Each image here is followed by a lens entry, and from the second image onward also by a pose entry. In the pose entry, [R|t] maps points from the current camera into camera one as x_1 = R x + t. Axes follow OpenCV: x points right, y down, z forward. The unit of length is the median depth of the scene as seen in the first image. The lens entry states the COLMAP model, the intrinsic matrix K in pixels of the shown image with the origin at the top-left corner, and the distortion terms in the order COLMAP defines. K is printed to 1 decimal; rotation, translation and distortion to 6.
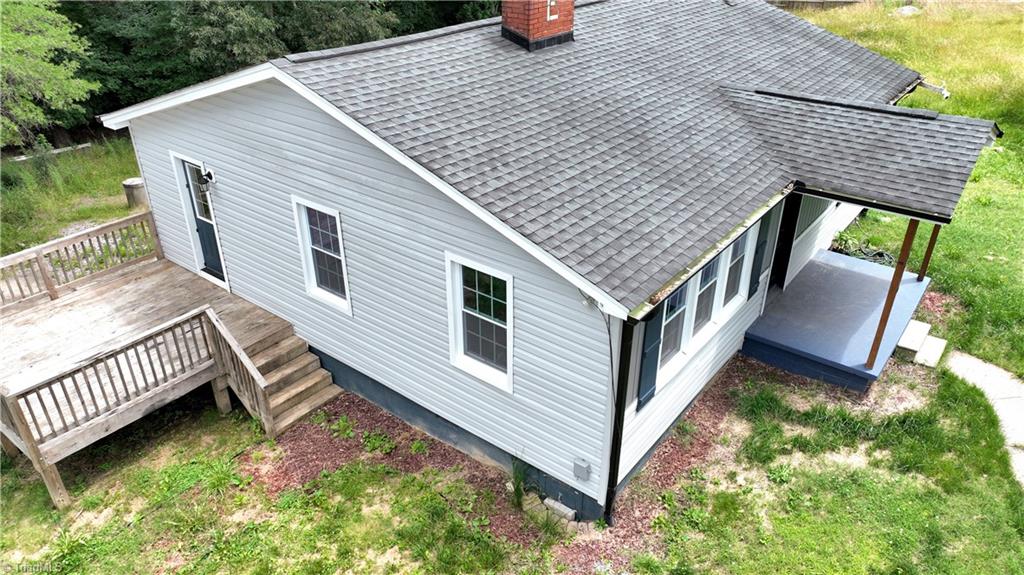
lens RADIAL K [[719.1, 0, 512.0], [0, 719.1, 287.5], [0, 0, 1]] dist [0.003562, 0.004209]
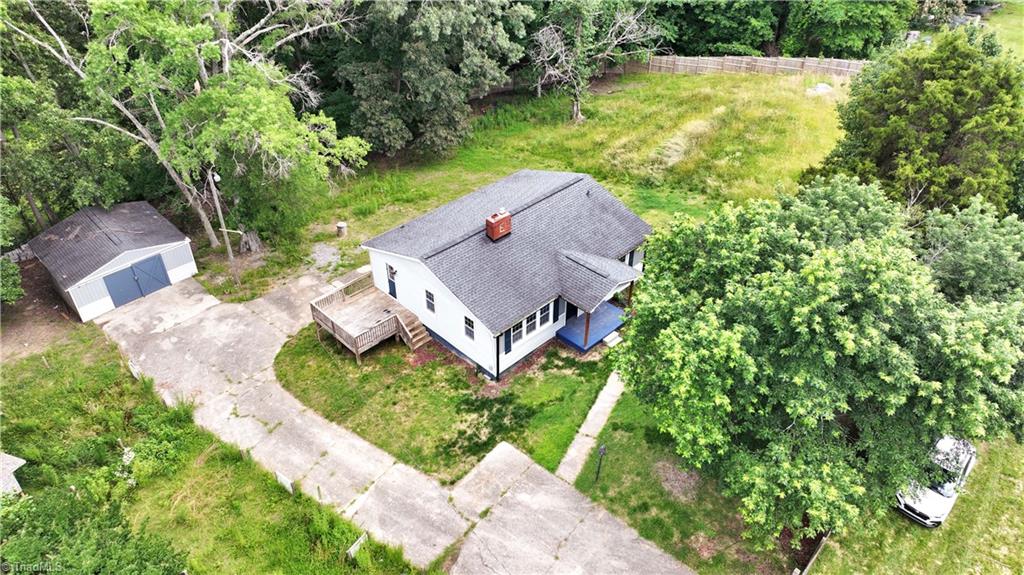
lens RADIAL K [[719.1, 0, 512.0], [0, 719.1, 287.5], [0, 0, 1]] dist [0.003562, 0.004209]
pose [[0.990856, 0.077652, -0.110340, 0.540688], [-0.062482, 0.988894, 0.134851, -0.637818], [0.119586, -0.126724, 0.984703, -2.494059]]
